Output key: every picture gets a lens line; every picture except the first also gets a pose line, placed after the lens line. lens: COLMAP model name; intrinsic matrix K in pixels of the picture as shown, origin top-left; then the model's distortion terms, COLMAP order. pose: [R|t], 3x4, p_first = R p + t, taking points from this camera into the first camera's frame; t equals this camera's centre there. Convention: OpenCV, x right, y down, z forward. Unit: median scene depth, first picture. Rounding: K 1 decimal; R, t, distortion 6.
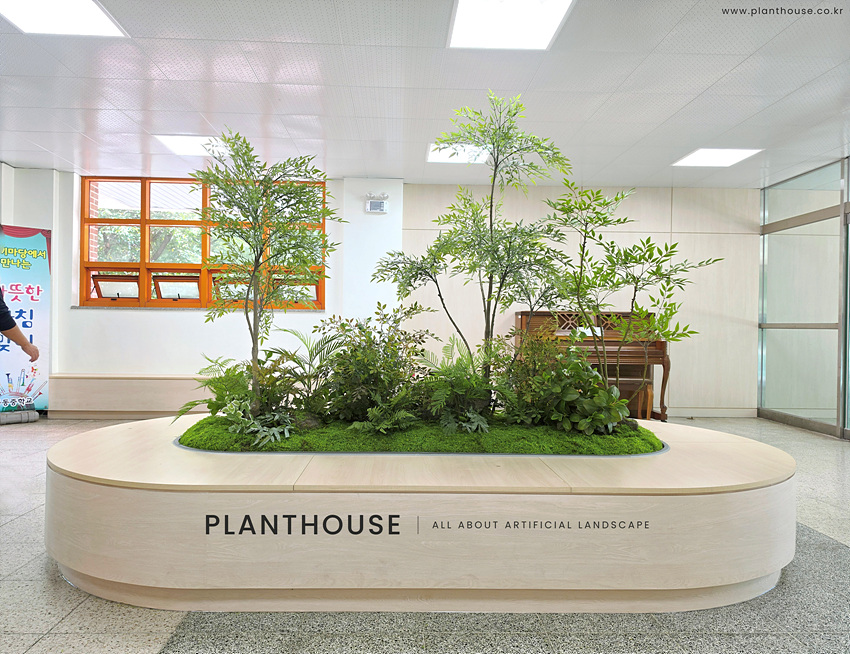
lens RADIAL K [[578.7, 0, 425.0], [0, 578.7, 327.0], [0, 0, 1]] dist [0.004021, -0.003679]
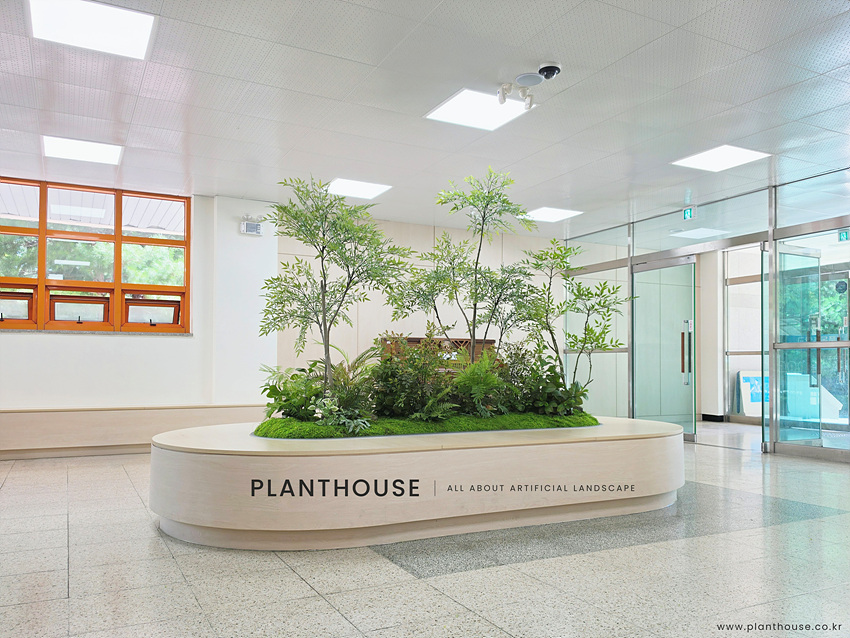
lens RADIAL K [[688.2, 0, 426.2], [0, 688.2, 347.8], [0, 0, 1]] dist [0.002054, -0.005273]
pose [[0.897290, 0.003115, 0.441431, -0.718596], [0.009292, 0.999620, -0.025942, 0.055255], [-0.441344, 0.027380, 0.896920, -0.359290]]
